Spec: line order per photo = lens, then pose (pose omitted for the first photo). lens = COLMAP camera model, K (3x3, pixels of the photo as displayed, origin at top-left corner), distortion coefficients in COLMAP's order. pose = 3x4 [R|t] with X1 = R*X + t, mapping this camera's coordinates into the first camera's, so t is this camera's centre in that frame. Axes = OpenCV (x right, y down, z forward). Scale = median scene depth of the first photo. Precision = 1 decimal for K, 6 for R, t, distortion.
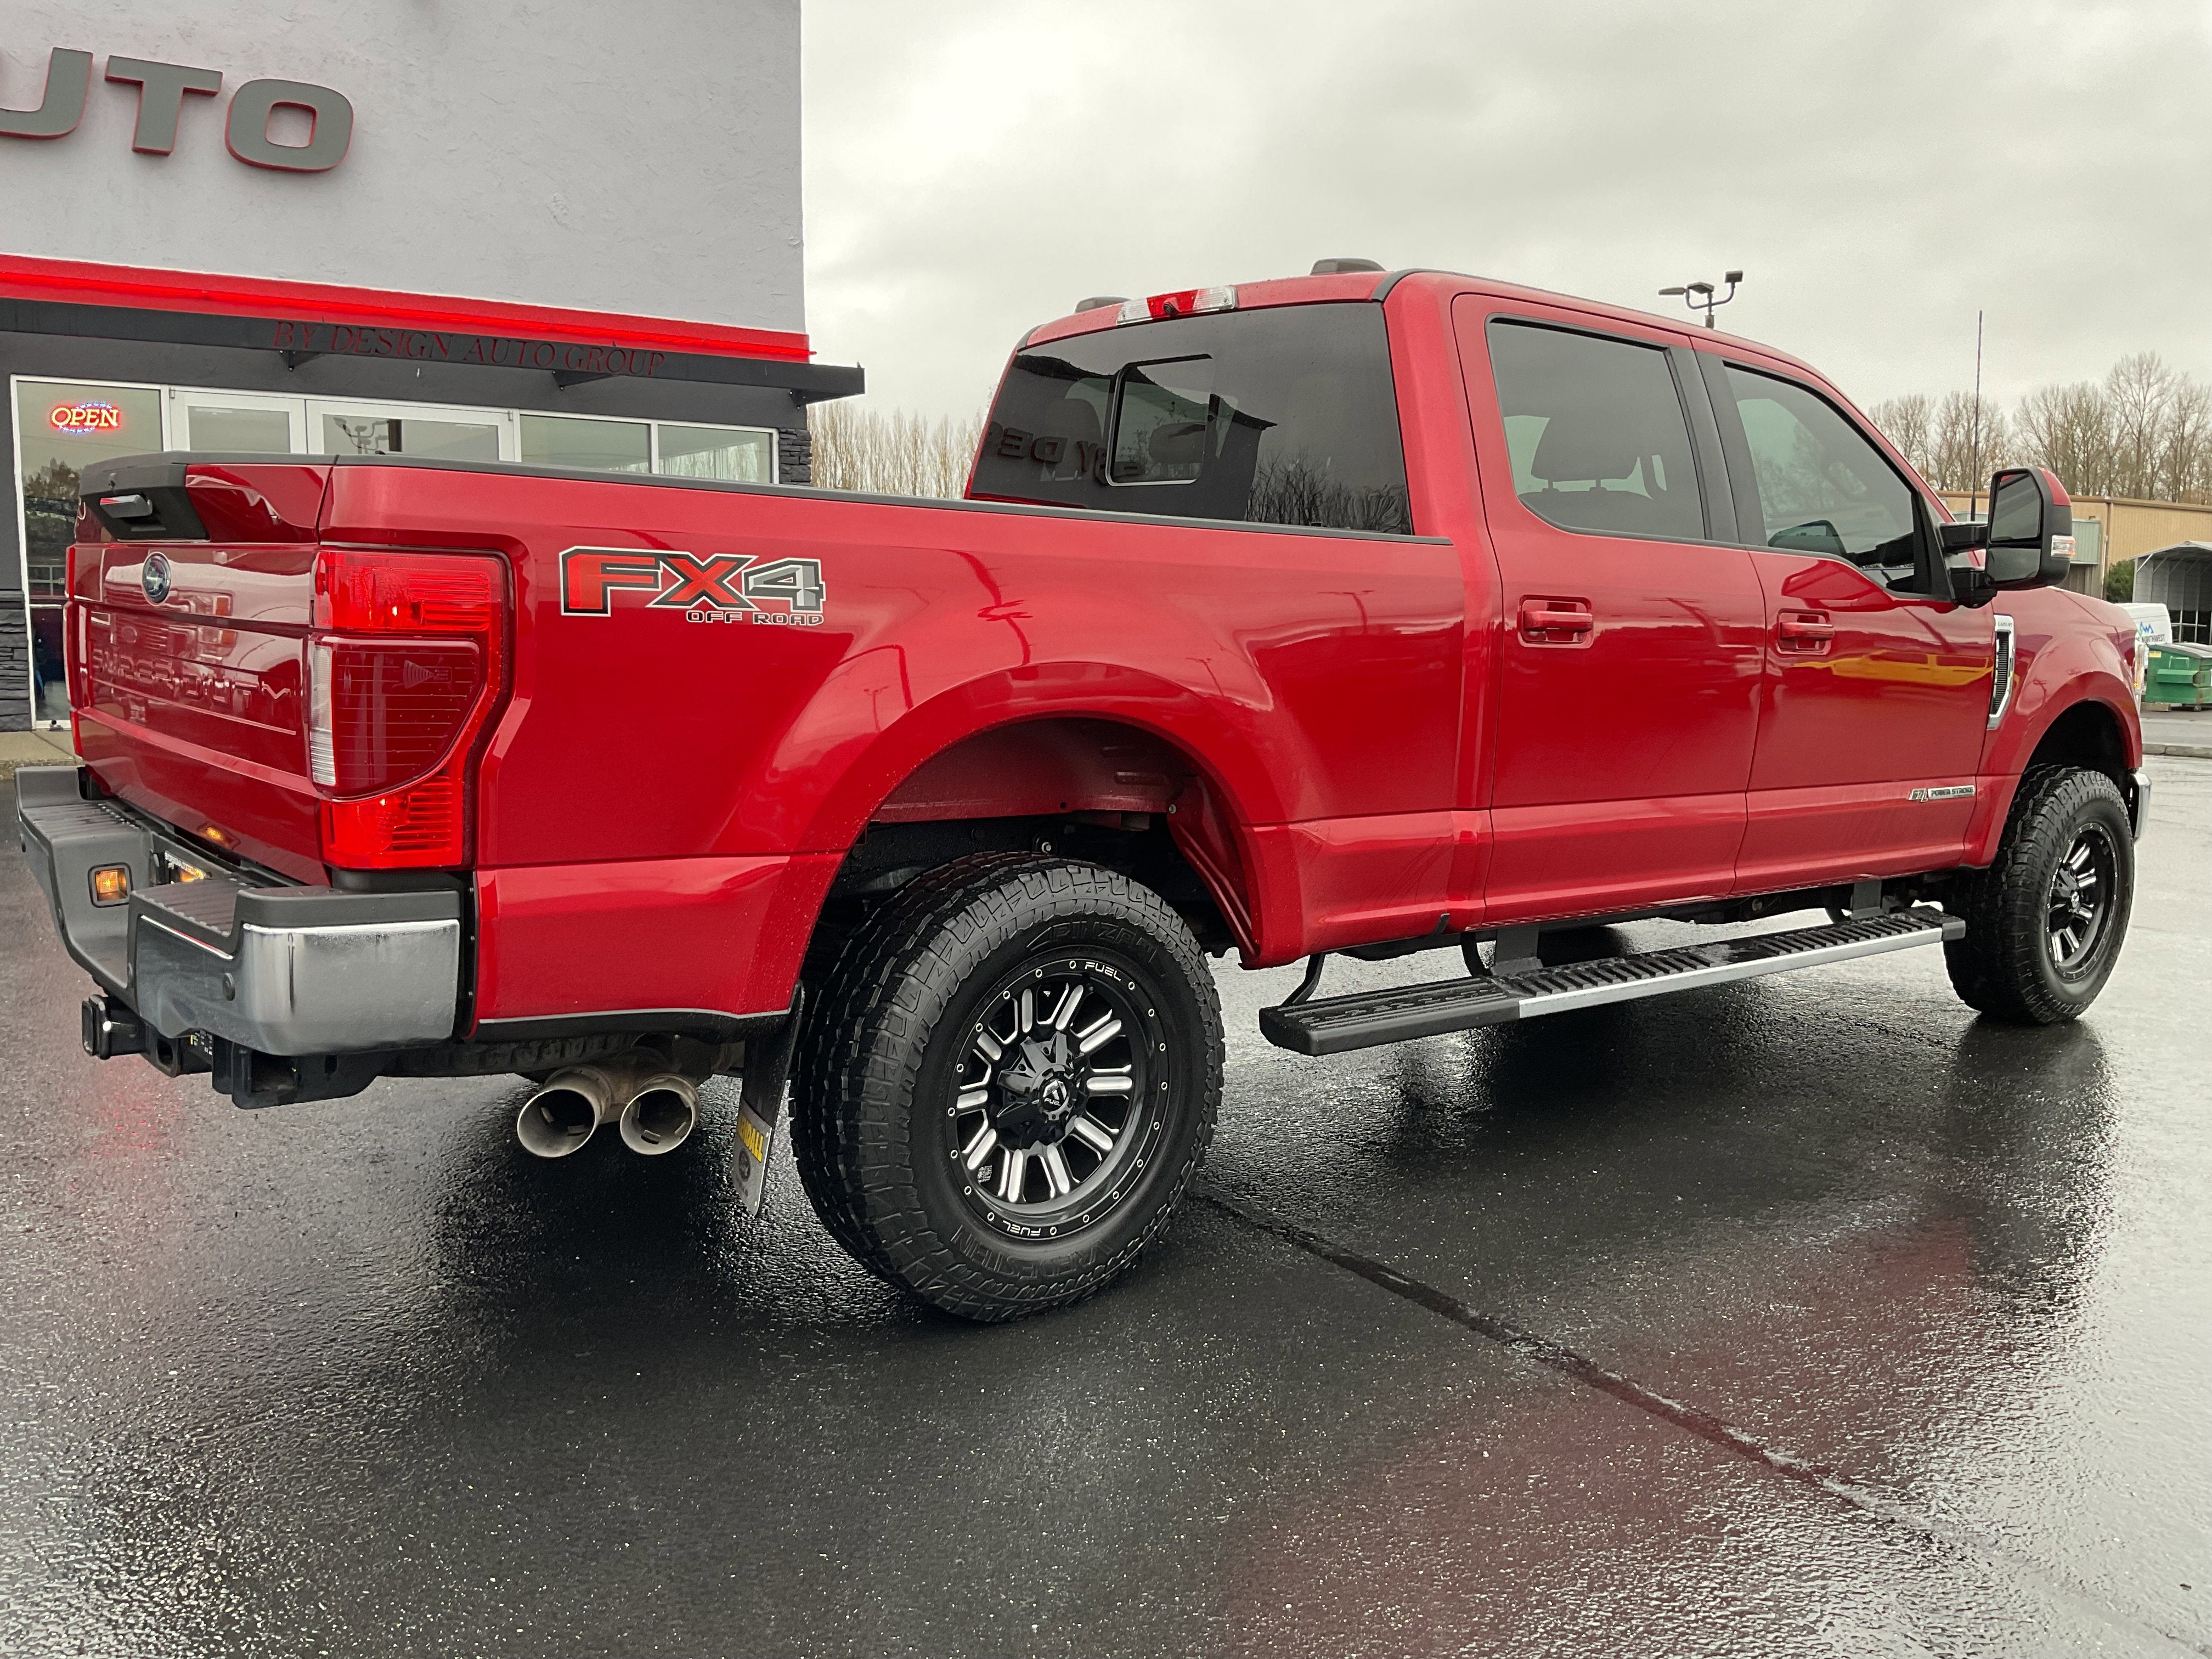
lens RADIAL K [[1791.5, 0, 1099.5], [0, 1791.5, 840.0], [0, 0, 1]] dist [0.109345, -0.209647]
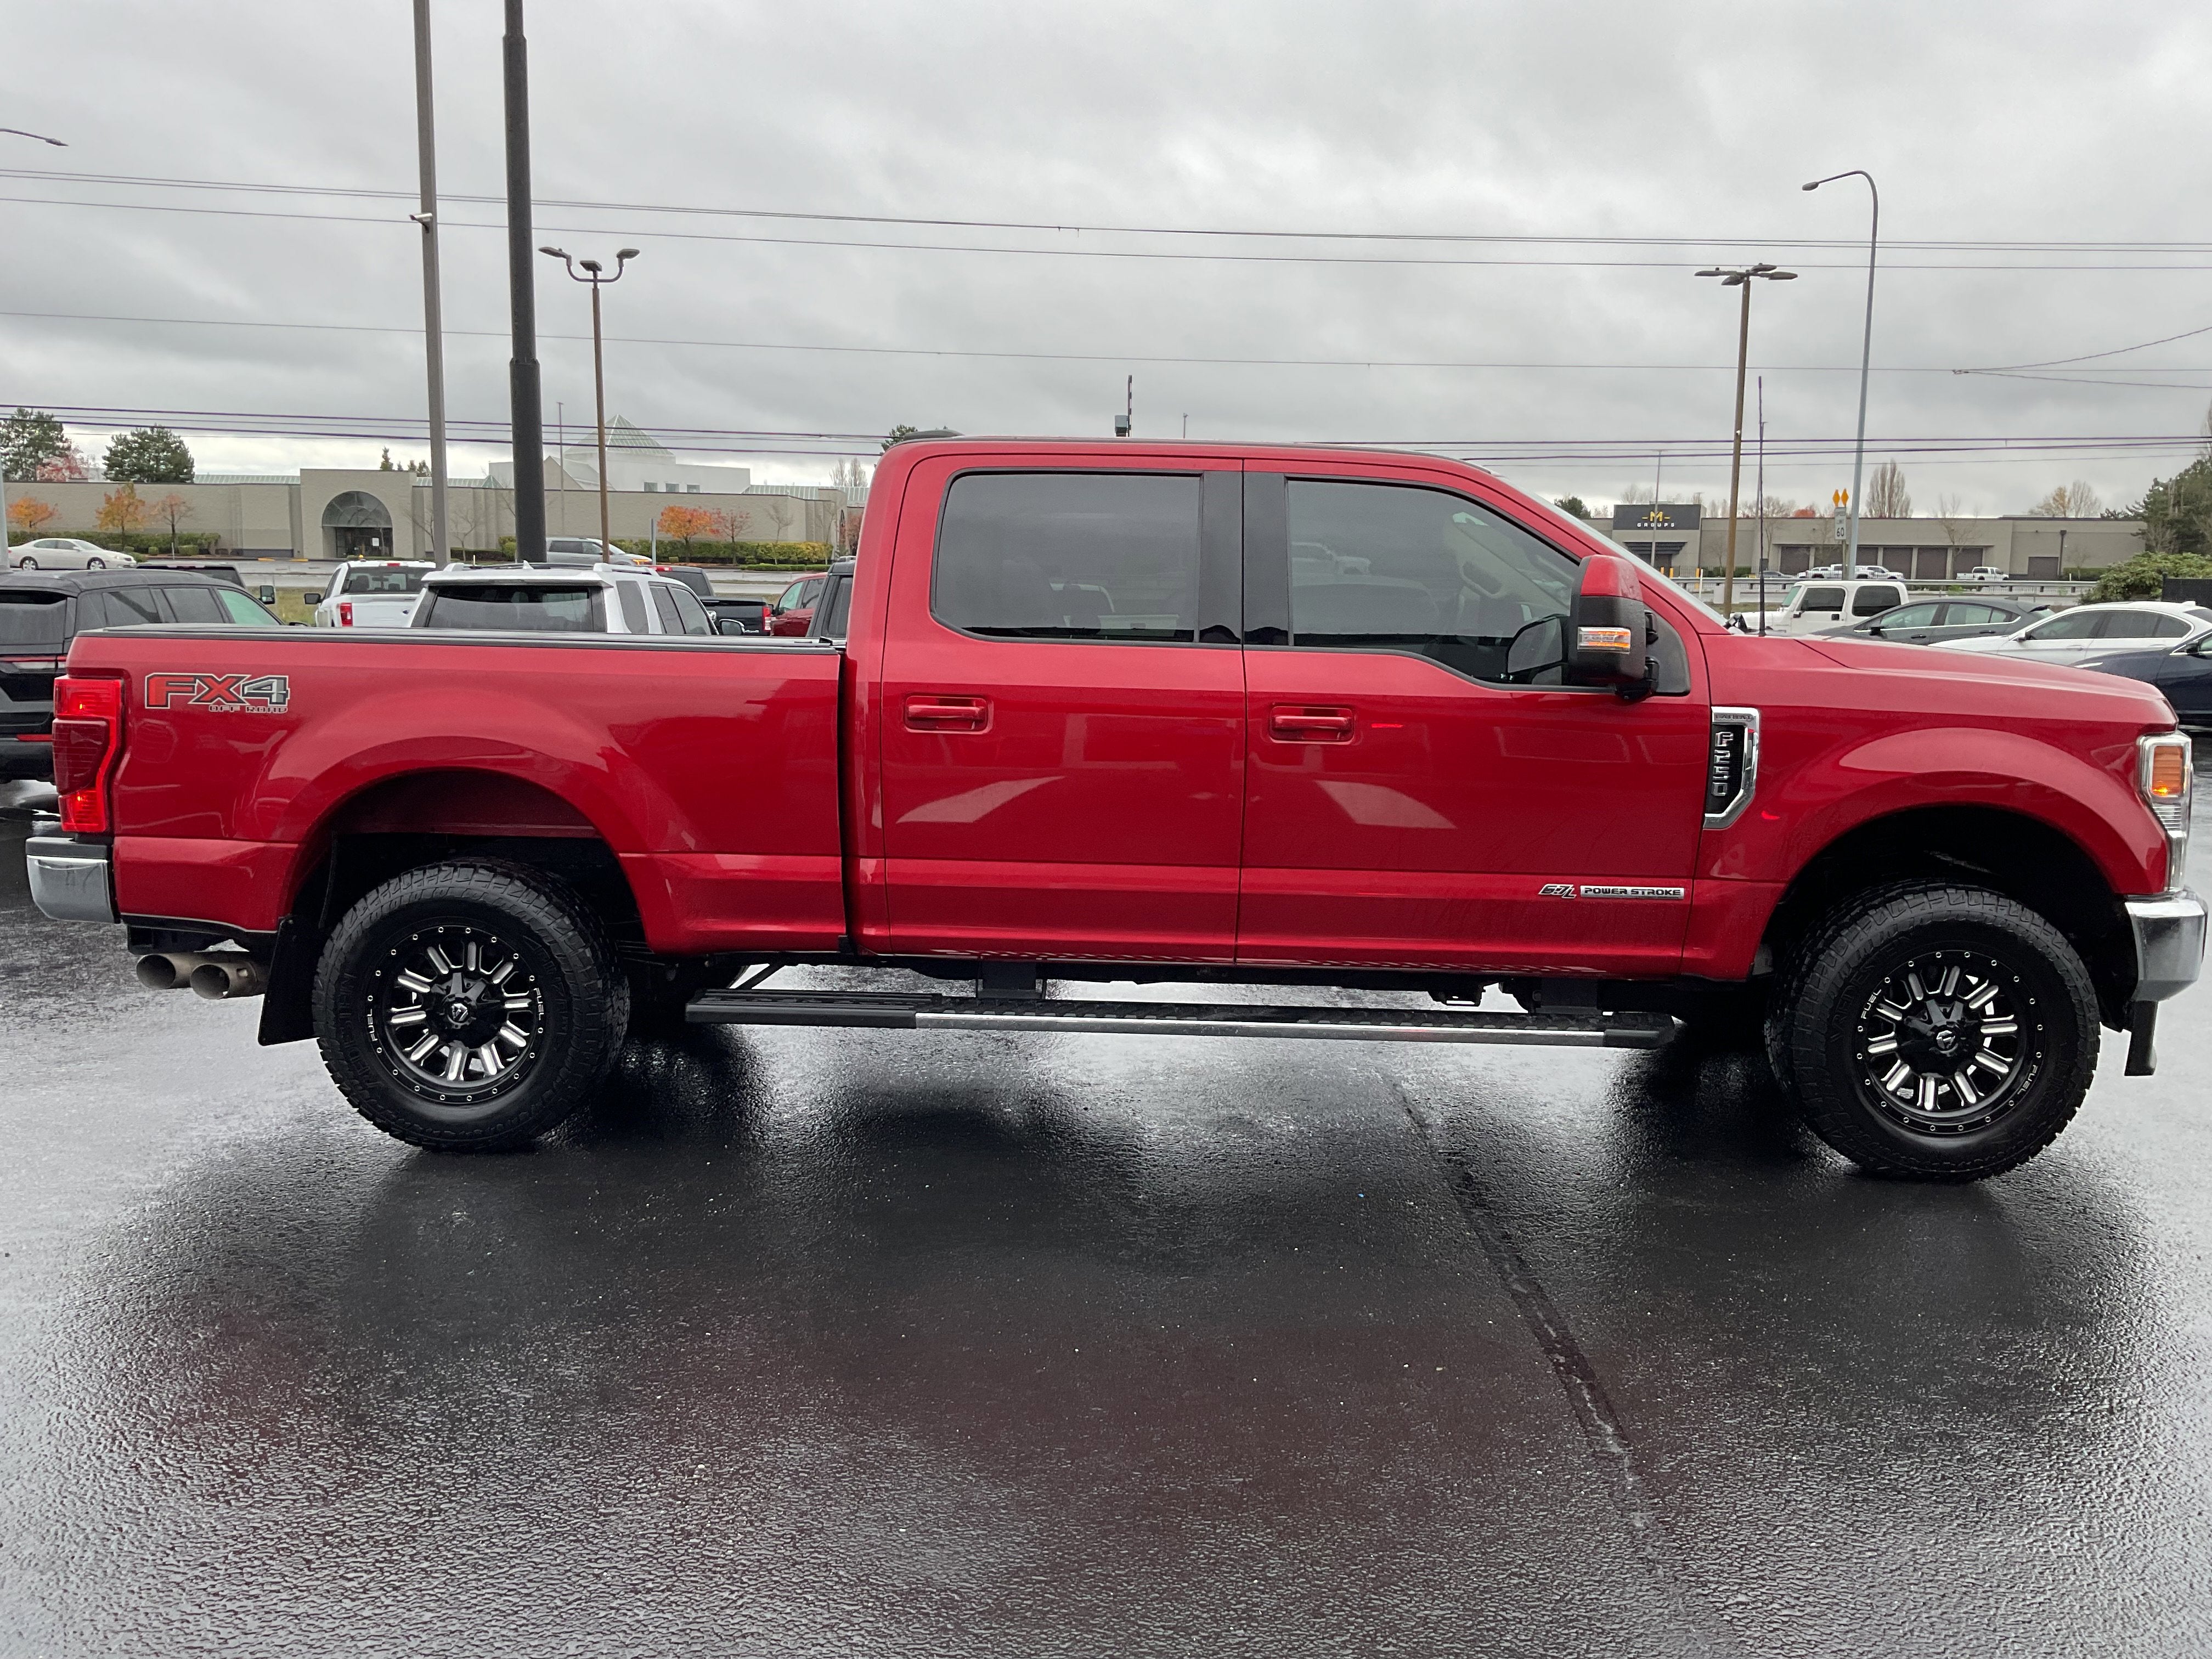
lens RADIAL K [[1791.5, 0, 1099.5], [0, 1791.5, 840.0], [0, 0, 1]] dist [0.109345, -0.209647]
pose [[0.752009, 0.055190, -0.656838, 1.254623], [-0.078765, 0.996873, -0.006416, -0.036622], [0.654430, 0.056561, 0.754004, 0.146734]]
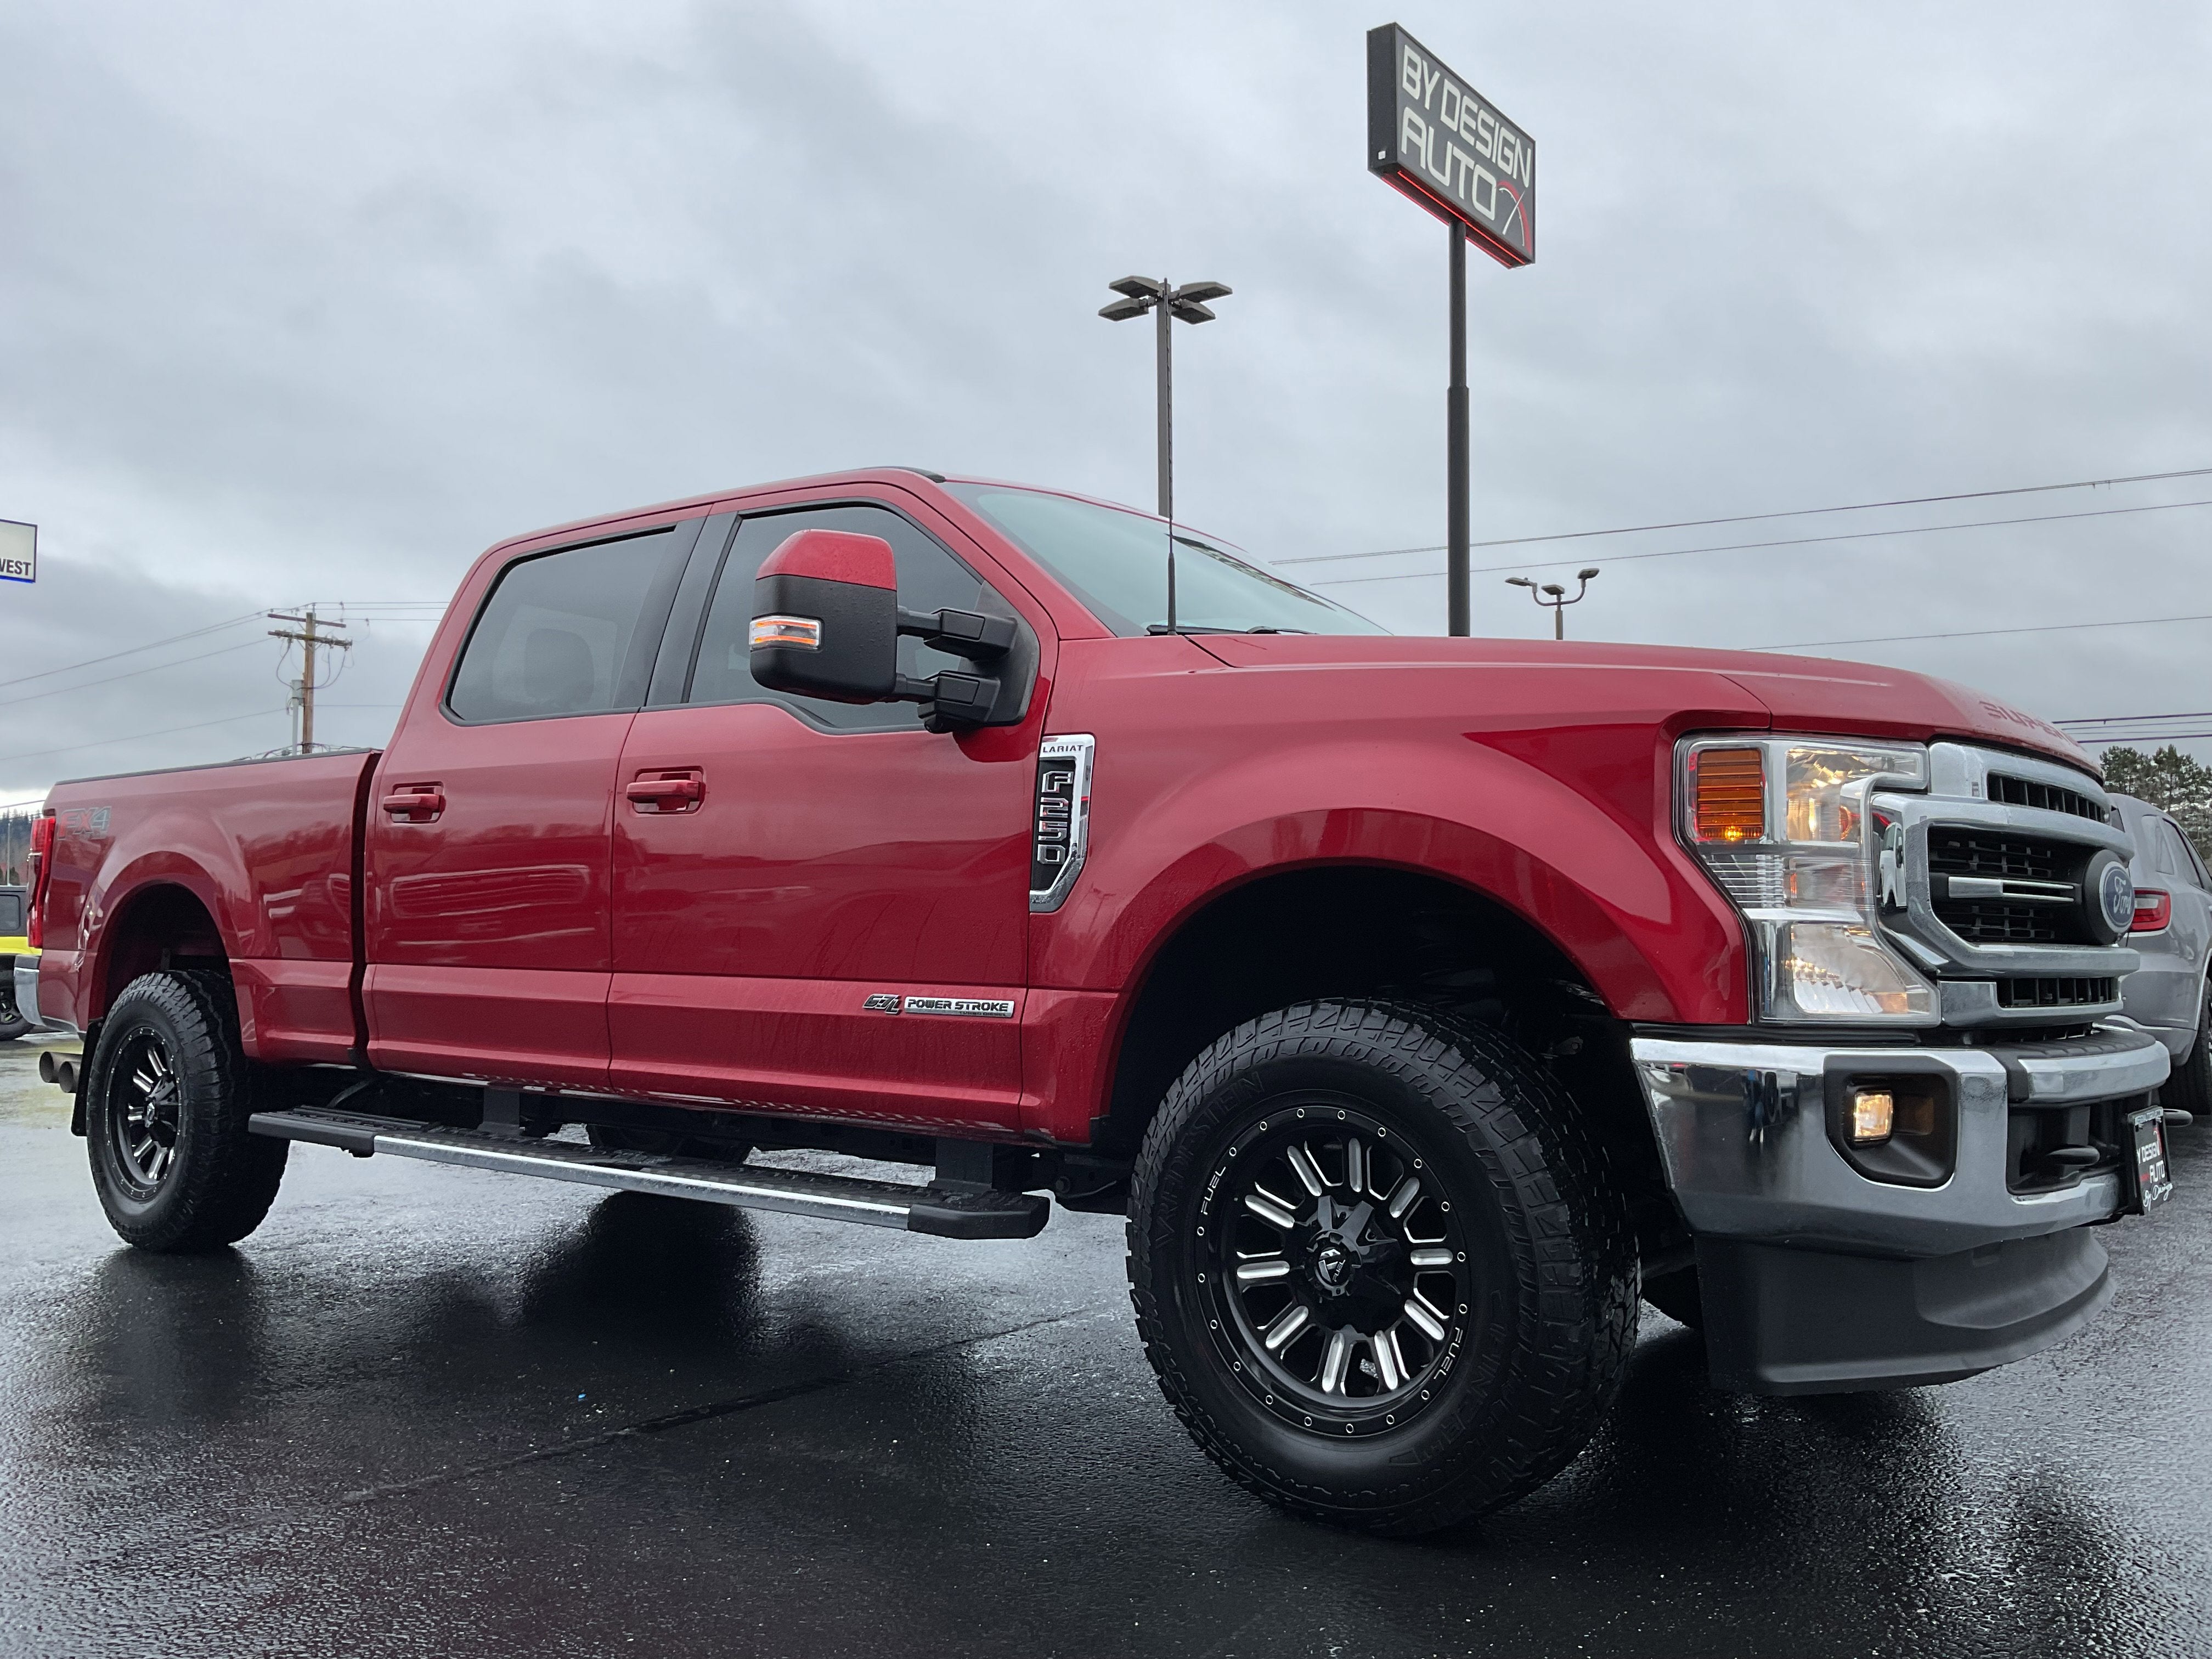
lens RADIAL K [[1791.5, 0, 1099.5], [0, 1791.5, 840.0], [0, 0, 1]] dist [0.109345, -0.209647]
pose [[0.227694, -0.089252, -0.969634, 1.603043], [-0.139622, 0.982508, -0.123224, -0.017893], [0.963671, 0.163440, 0.211249, 1.285404]]
